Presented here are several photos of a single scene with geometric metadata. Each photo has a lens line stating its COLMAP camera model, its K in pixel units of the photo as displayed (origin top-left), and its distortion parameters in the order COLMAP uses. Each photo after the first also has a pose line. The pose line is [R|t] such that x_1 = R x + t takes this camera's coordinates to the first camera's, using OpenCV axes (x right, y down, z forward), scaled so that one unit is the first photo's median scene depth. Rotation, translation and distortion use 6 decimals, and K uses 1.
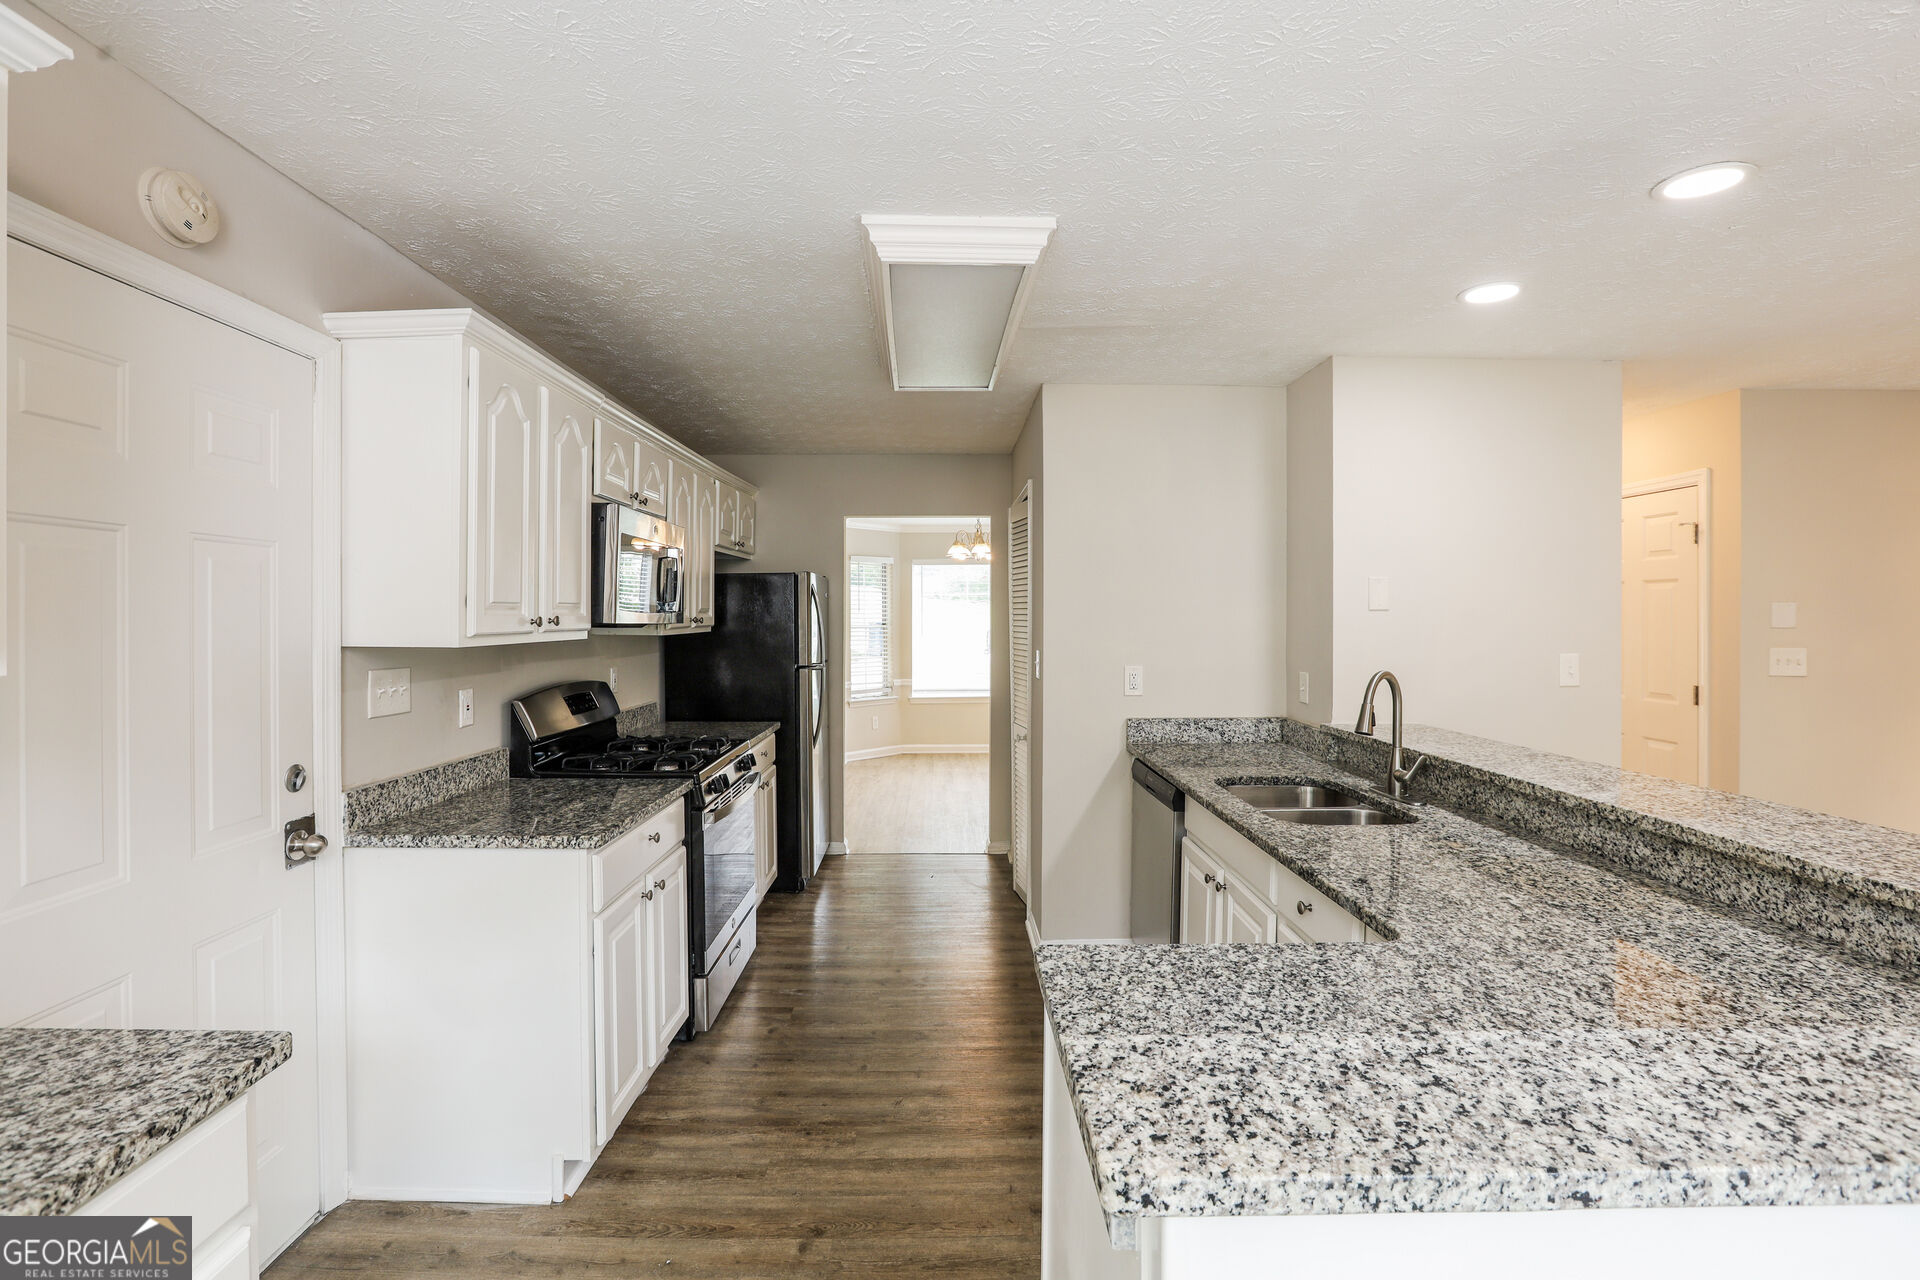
lens RADIAL K [[863.7, 0, 952.6], [0, 863.7, 627.7], [0, 0, 1]] dist [-0.005354, 0.001336]
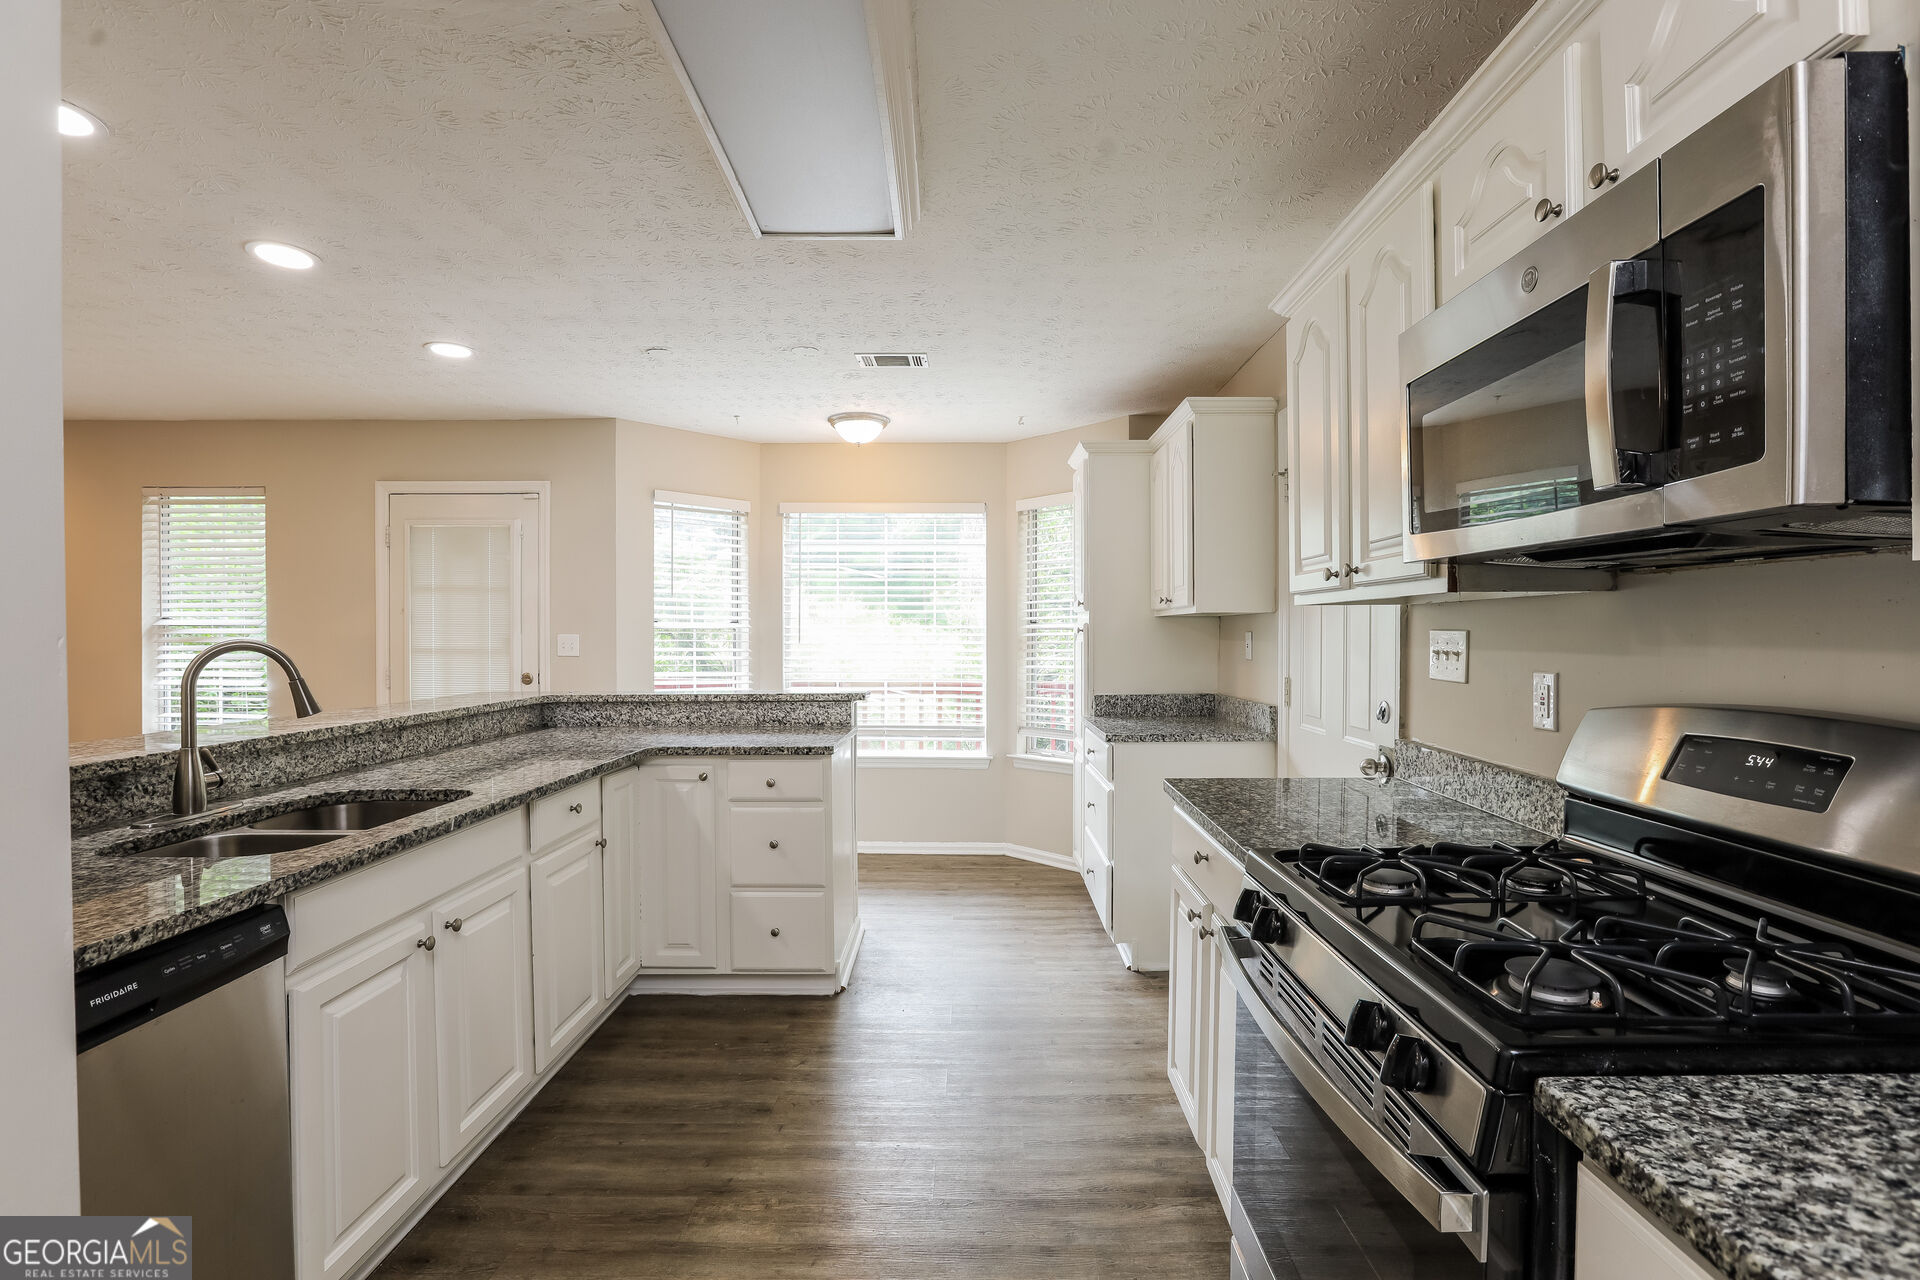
lens RADIAL K [[863.7, 0, 961.6], [0, 863.7, 634.5], [0, 0, 1]] dist [-0.005354, 0.001336]
pose [[-0.999645, 0.002770, 0.026491, -0.218394], [0.003227, 0.999847, 0.017220, 0.046701], [-0.026439, 0.017299, -0.999501, 2.417015]]
